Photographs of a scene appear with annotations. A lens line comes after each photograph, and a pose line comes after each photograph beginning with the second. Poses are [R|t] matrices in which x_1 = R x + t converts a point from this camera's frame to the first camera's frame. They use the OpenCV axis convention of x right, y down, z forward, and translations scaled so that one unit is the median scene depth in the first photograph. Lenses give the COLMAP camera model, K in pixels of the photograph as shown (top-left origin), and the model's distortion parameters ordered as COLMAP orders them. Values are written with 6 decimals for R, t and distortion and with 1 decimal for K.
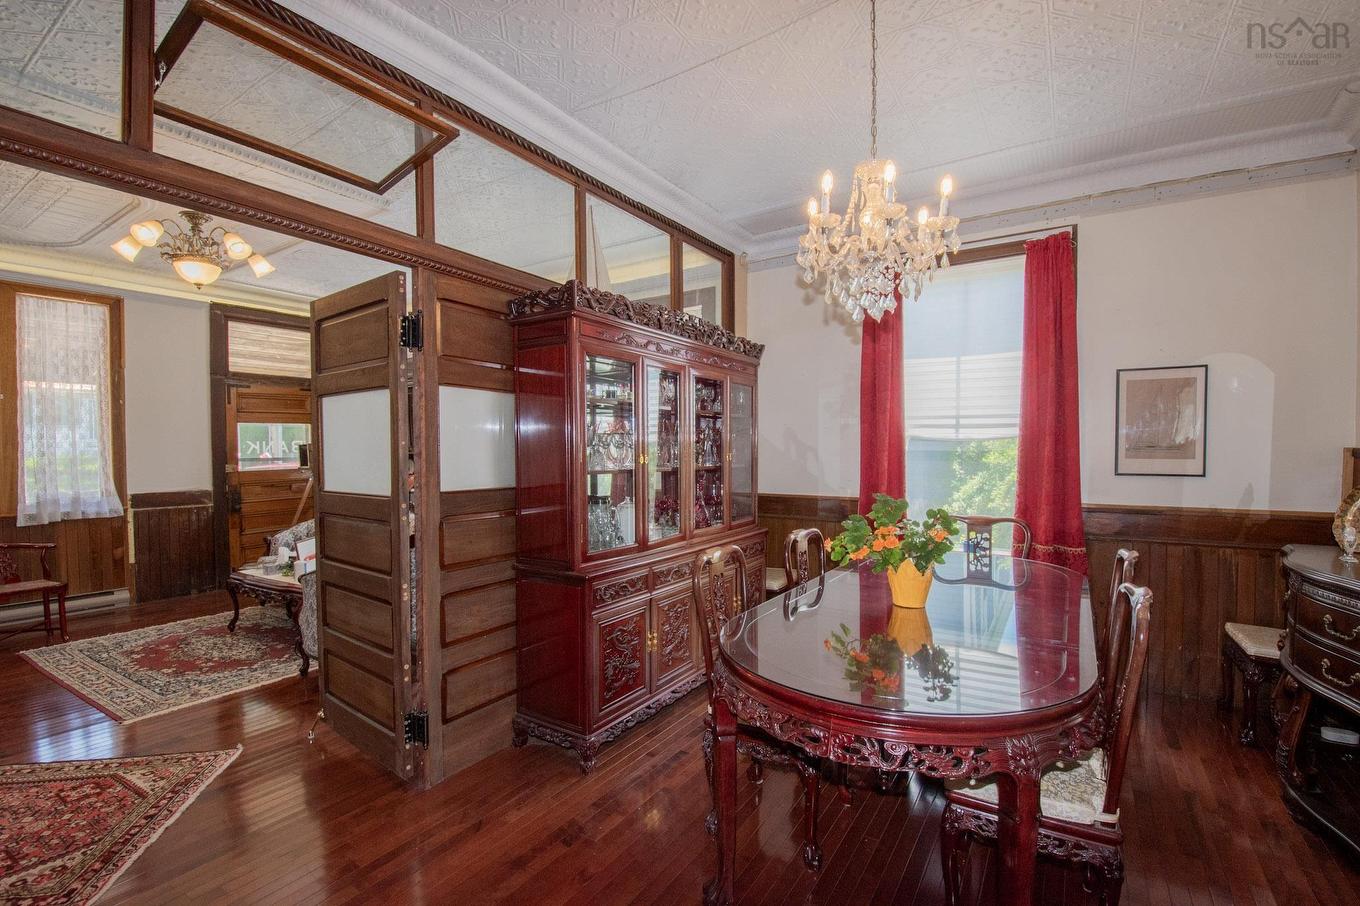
lens RADIAL K [[613.1, 0, 680.0], [0, 613.1, 453.0], [0, 0, 1]] dist [0.000045, -0.000060]
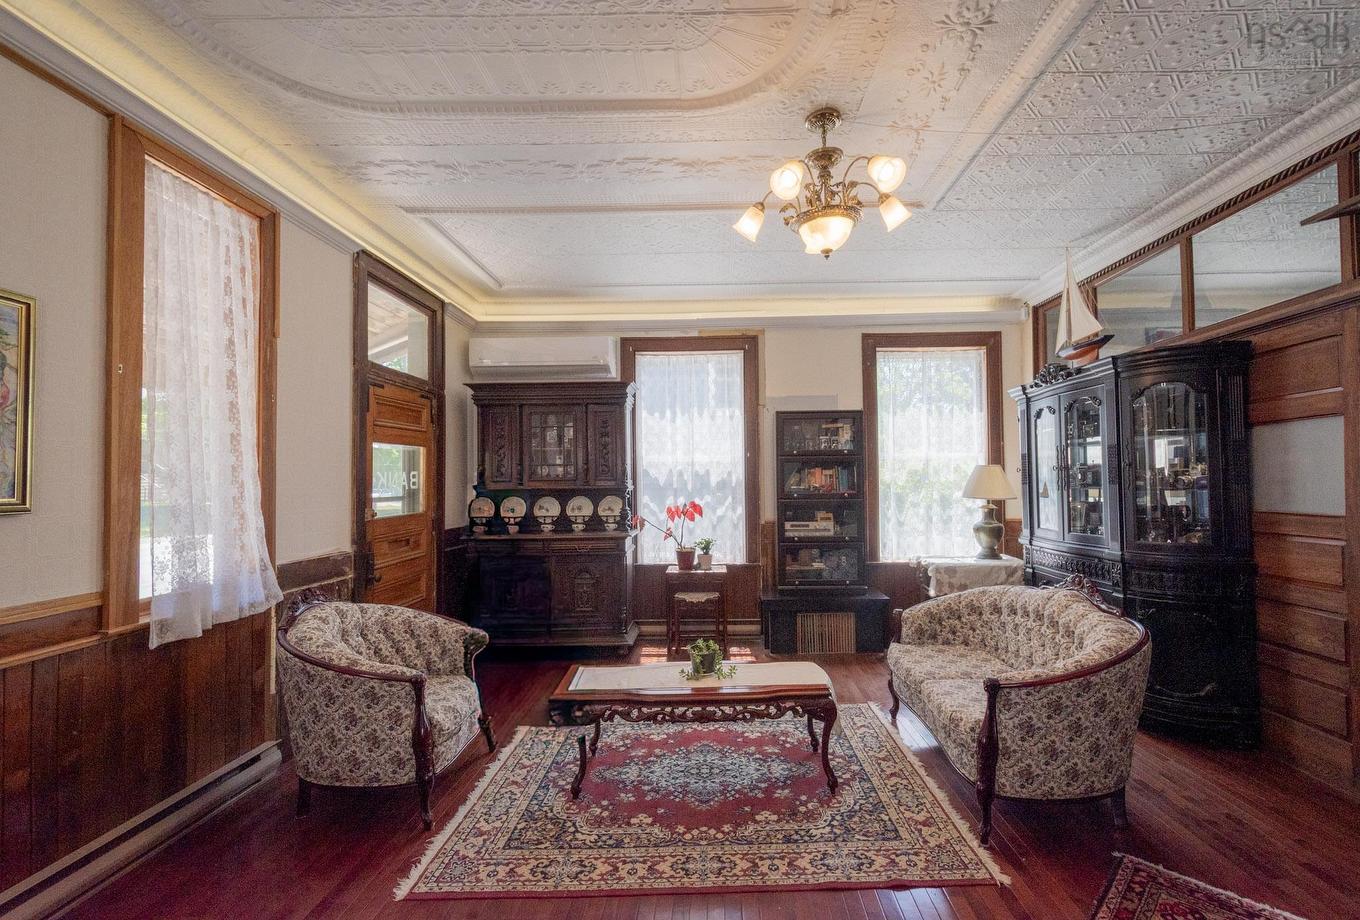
lens RADIAL K [[589.1, 0, 680.0], [0, 589.1, 460.0], [0, 0, 1]] dist [0.000091, -0.000007]
pose [[0.831730, 0.015564, 0.554963, -0.745430], [0.012915, 0.998794, -0.047367, 0.001849], [-0.555030, 0.046564, 0.830526, 0.300351]]
